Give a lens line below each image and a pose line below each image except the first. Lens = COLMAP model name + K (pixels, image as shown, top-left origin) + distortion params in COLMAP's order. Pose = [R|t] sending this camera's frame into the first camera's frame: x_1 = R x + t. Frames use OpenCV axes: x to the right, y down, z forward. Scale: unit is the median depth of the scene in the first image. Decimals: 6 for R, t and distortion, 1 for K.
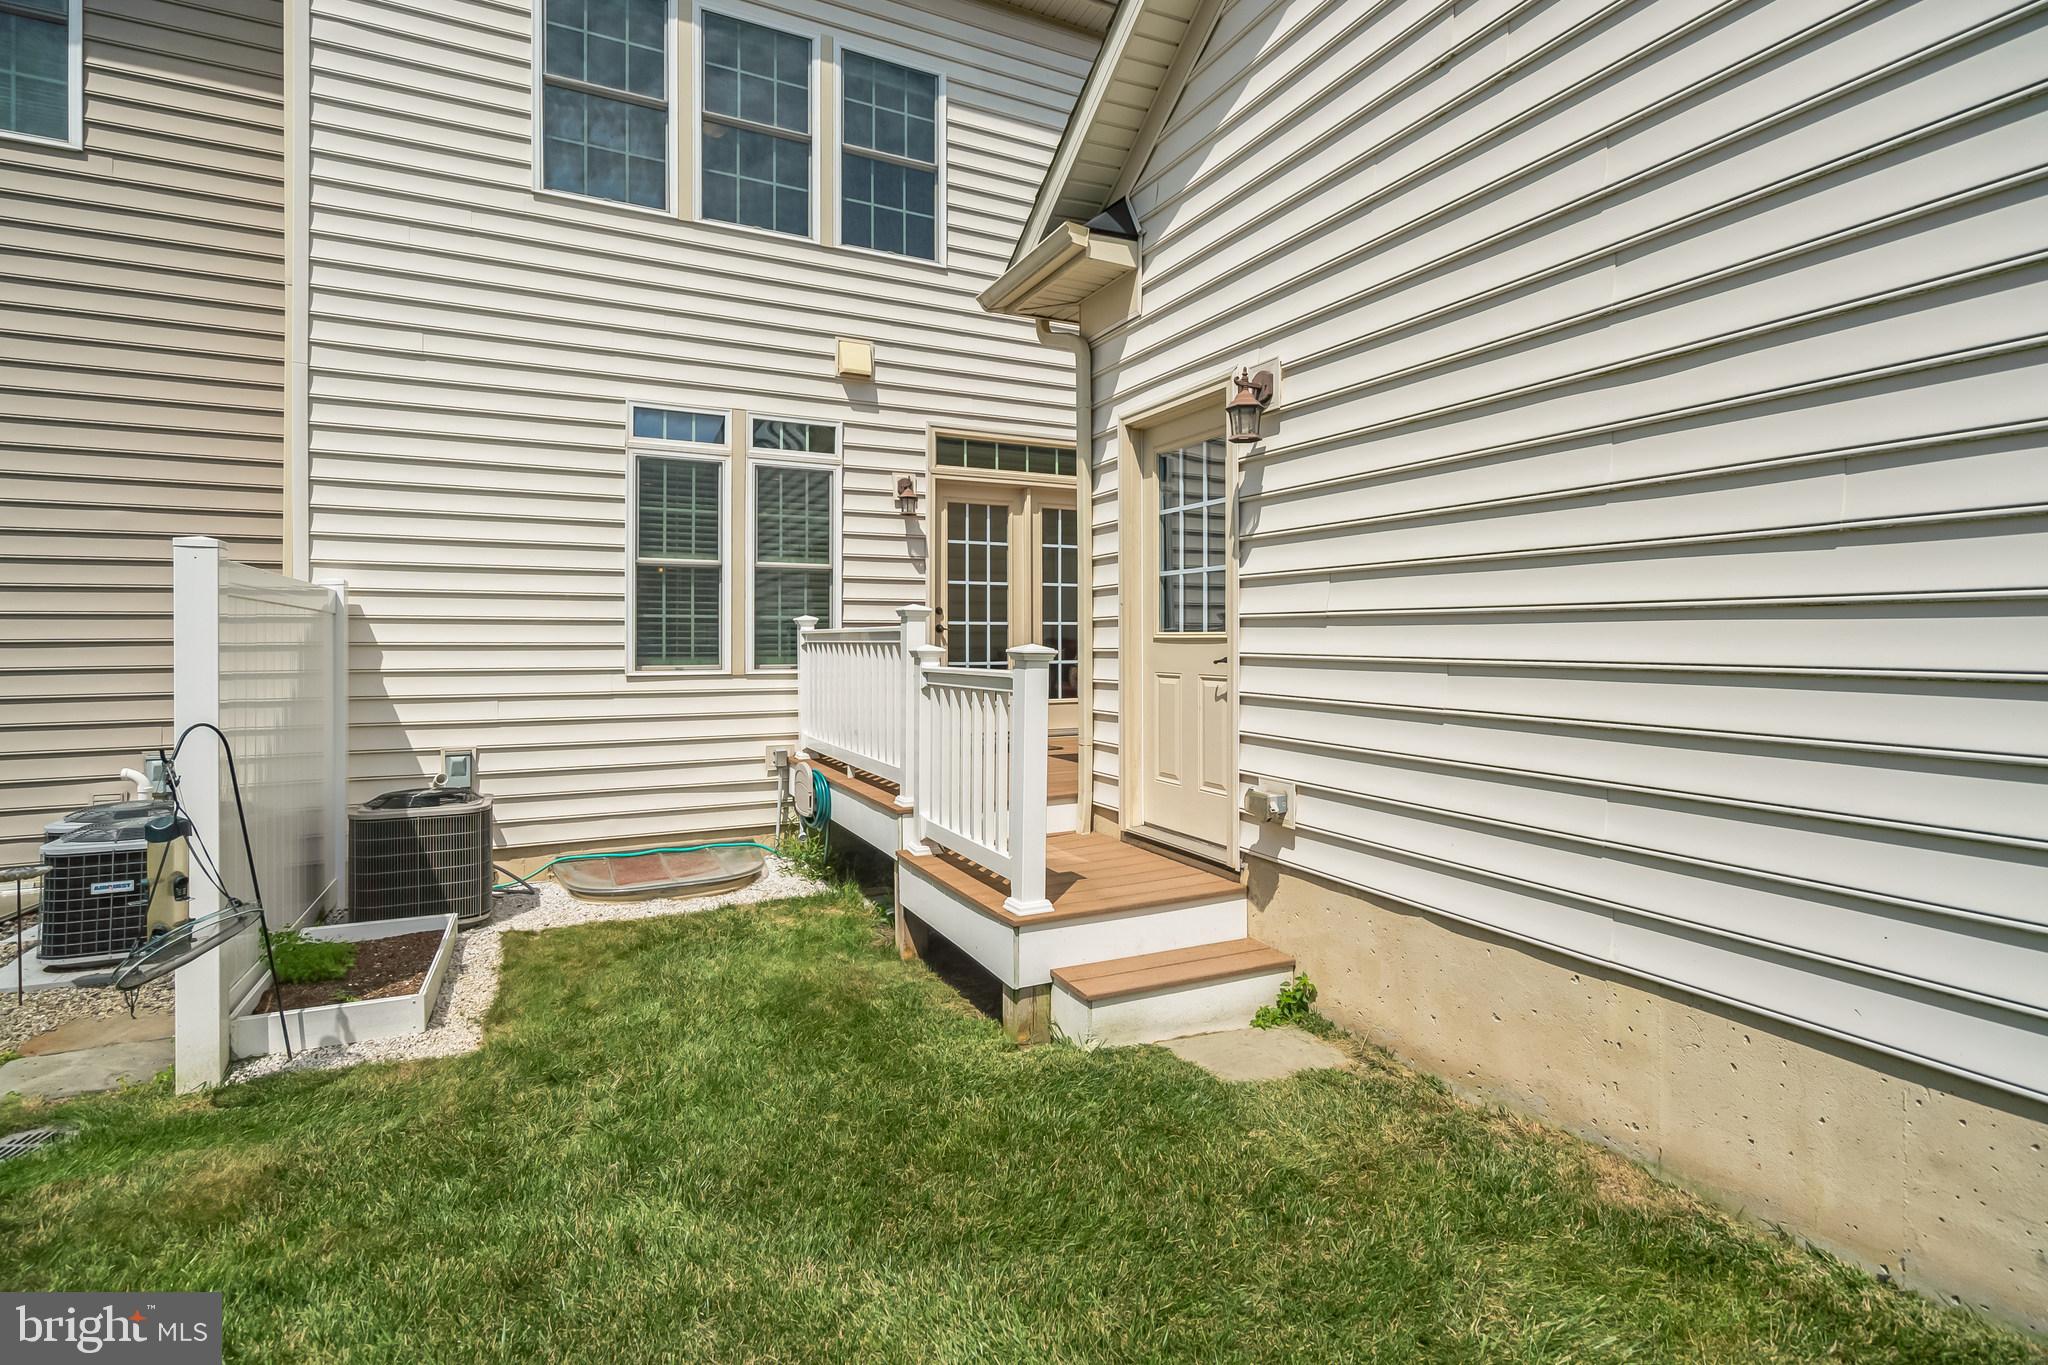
lens RADIAL K [[933.9, 0, 1024.5], [0, 933.9, 670.1], [0, 0, 1]] dist [-0.025049, 0.012274]
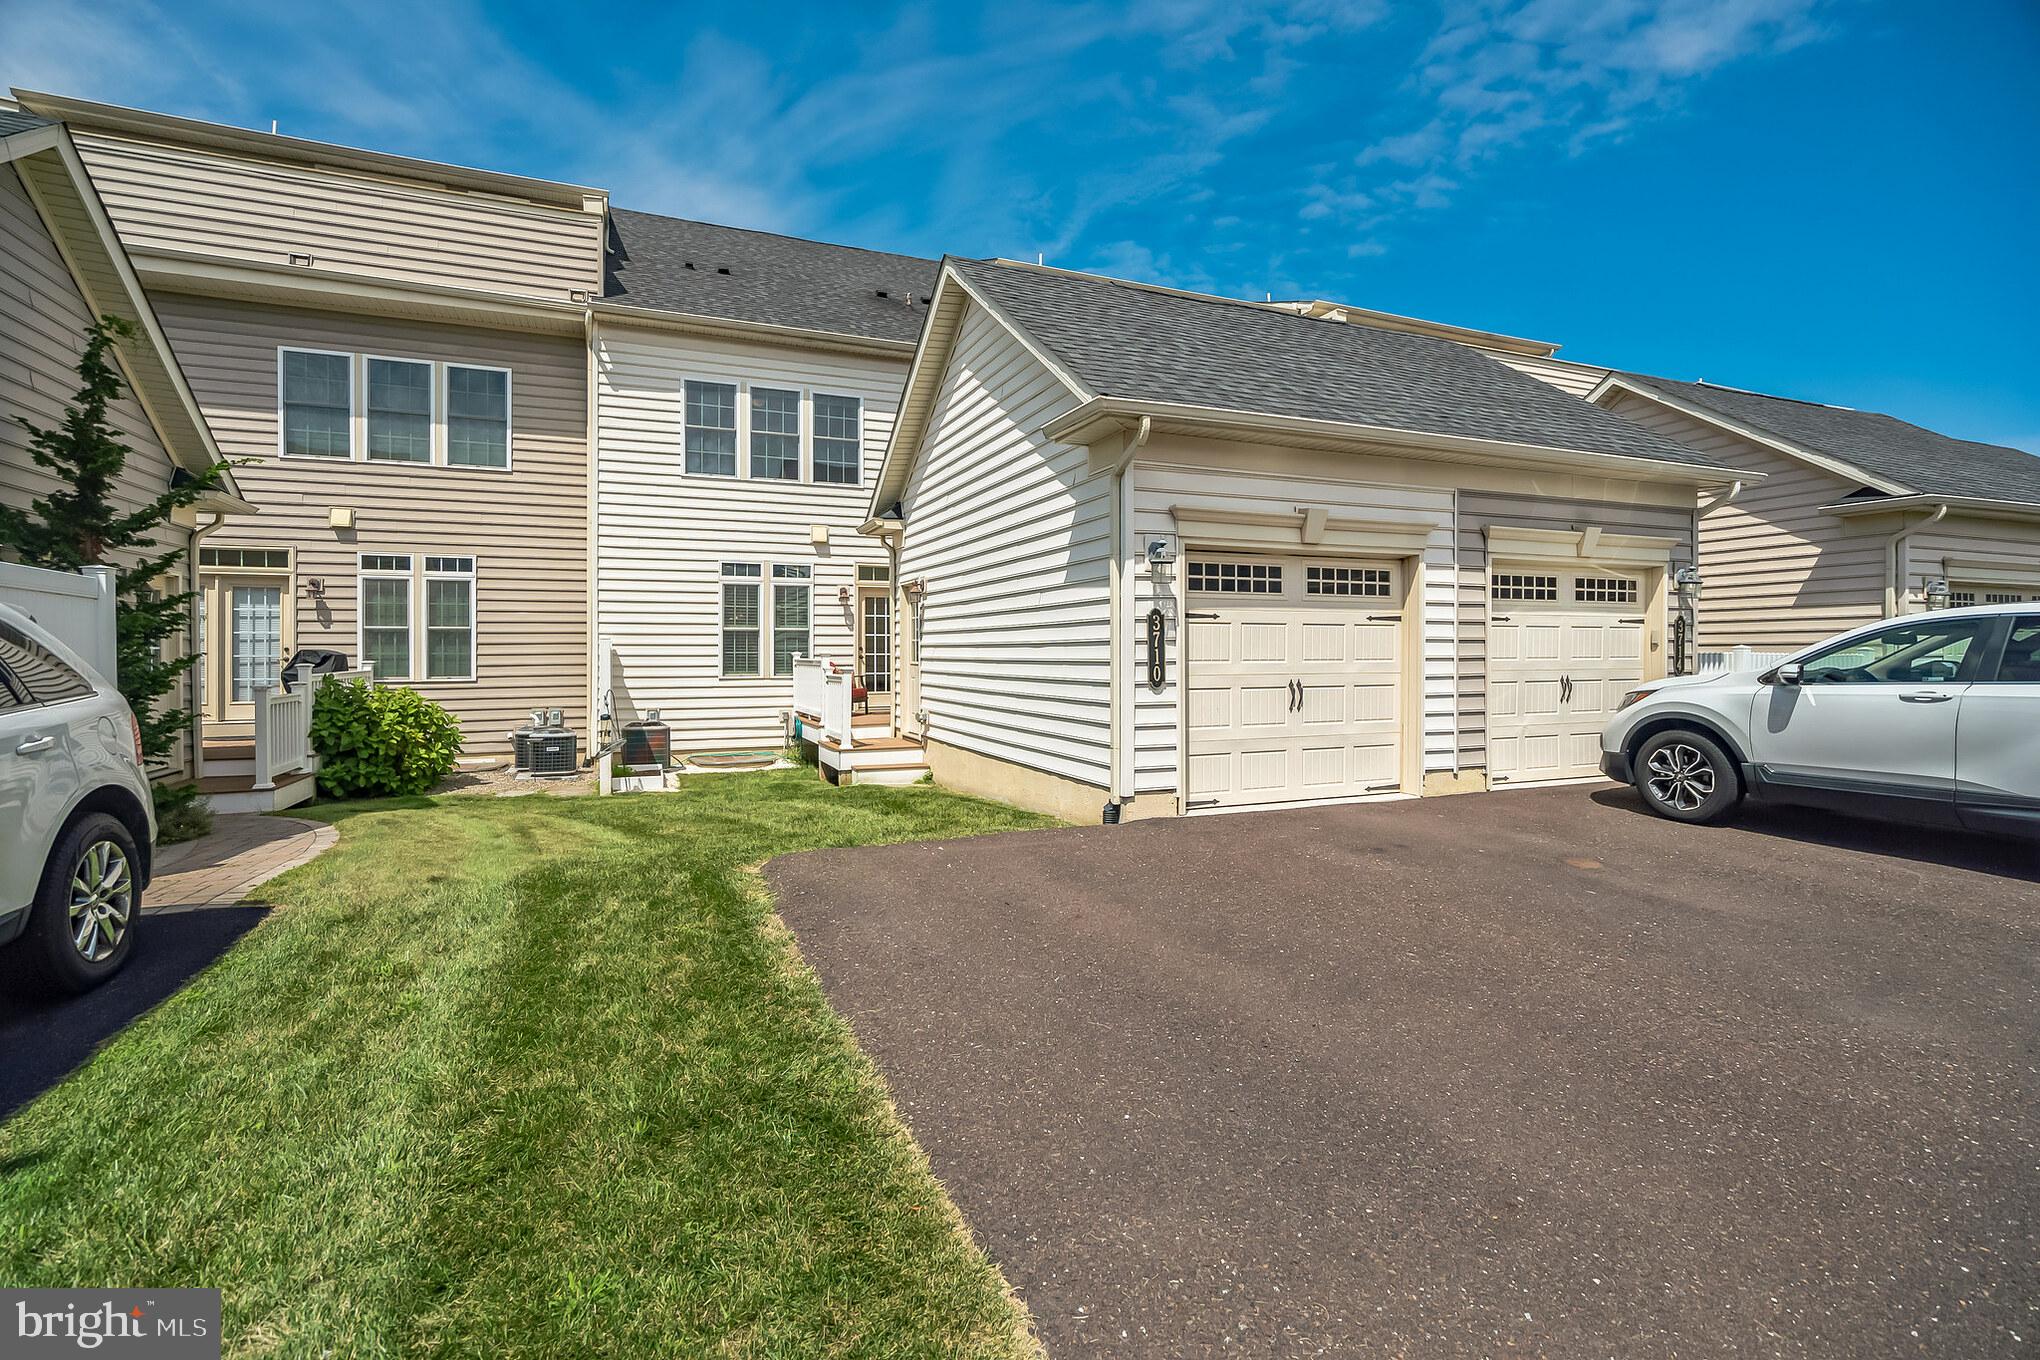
lens RADIAL K [[930.2, 0, 1020.4], [0, 930.2, 667.6], [0, 0, 1]] dist [-0.025049, 0.012274]
pose [[0.998131, -0.002356, -0.061061, 0.447803], [0.001556, 0.999912, -0.013150, 0.009962], [0.061087, 0.013031, 0.998047, -1.219037]]
